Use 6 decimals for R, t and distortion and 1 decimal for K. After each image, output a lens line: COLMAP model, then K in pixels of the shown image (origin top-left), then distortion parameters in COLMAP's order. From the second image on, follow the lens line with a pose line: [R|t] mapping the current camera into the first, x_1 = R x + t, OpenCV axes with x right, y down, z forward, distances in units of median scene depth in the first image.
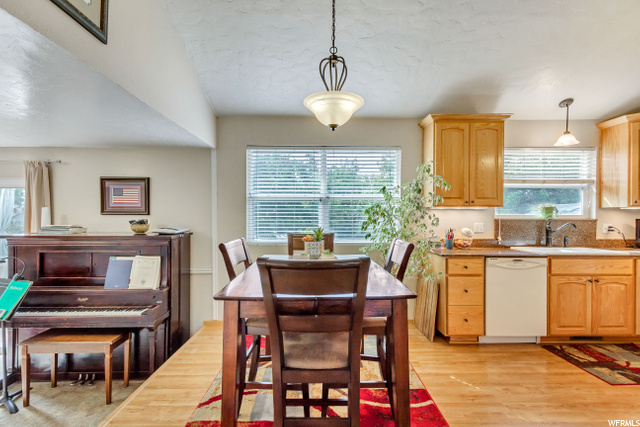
lens RADIAL K [[293.4, 0, 322.5], [0, 293.4, 218.3], [0, 0, 1]] dist [0.002487, 0.000010]
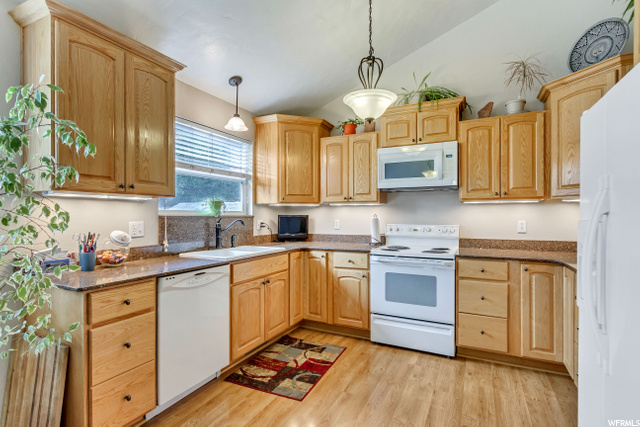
lens RADIAL K [[316.4, 0, 317.2], [0, 316.4, 216.5], [0, 0, 1]] dist [0.000742, -0.000935]
pose [[0.469193, -0.006230, 0.883073, 0.118748], [0.007016, 0.999970, 0.003326, 0.005445], [-0.883068, 0.004635, 0.469223, 0.361561]]
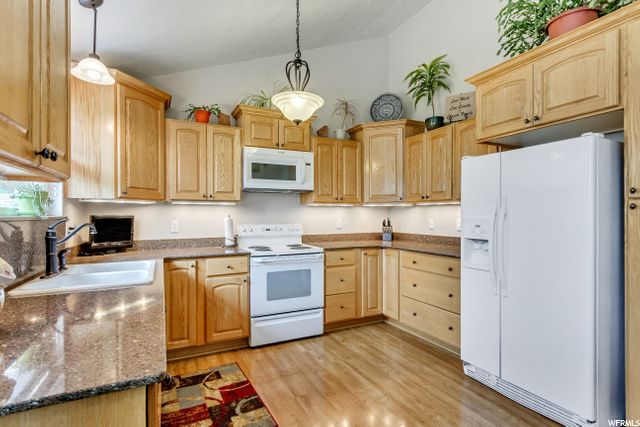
lens RADIAL K [[316.4, 0, 317.2], [0, 316.4, 216.5], [0, 0, 1]] dist [0.000742, -0.000935]
pose [[-0.423103, -0.003592, 0.906074, 0.129492], [0.008421, 0.999933, 0.007896, 0.003185], [-0.906042, 0.010971, -0.423045, 0.898172]]
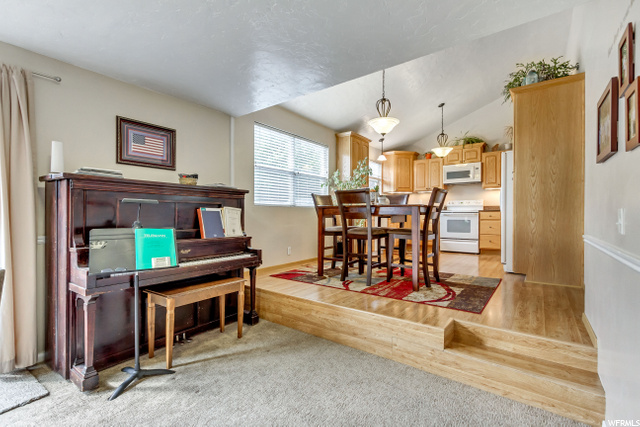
lens RADIAL K [[283.2, 0, 320.1], [0, 283.2, 215.0], [0, 0, 1]] dist [0.000099, -0.000005]
pose [[0.624184, -0.006369, 0.781251, -1.047674], [0.006410, 0.999975, 0.003031, 0.134748], [-0.781251, 0.003115, 0.624209, 0.086586]]
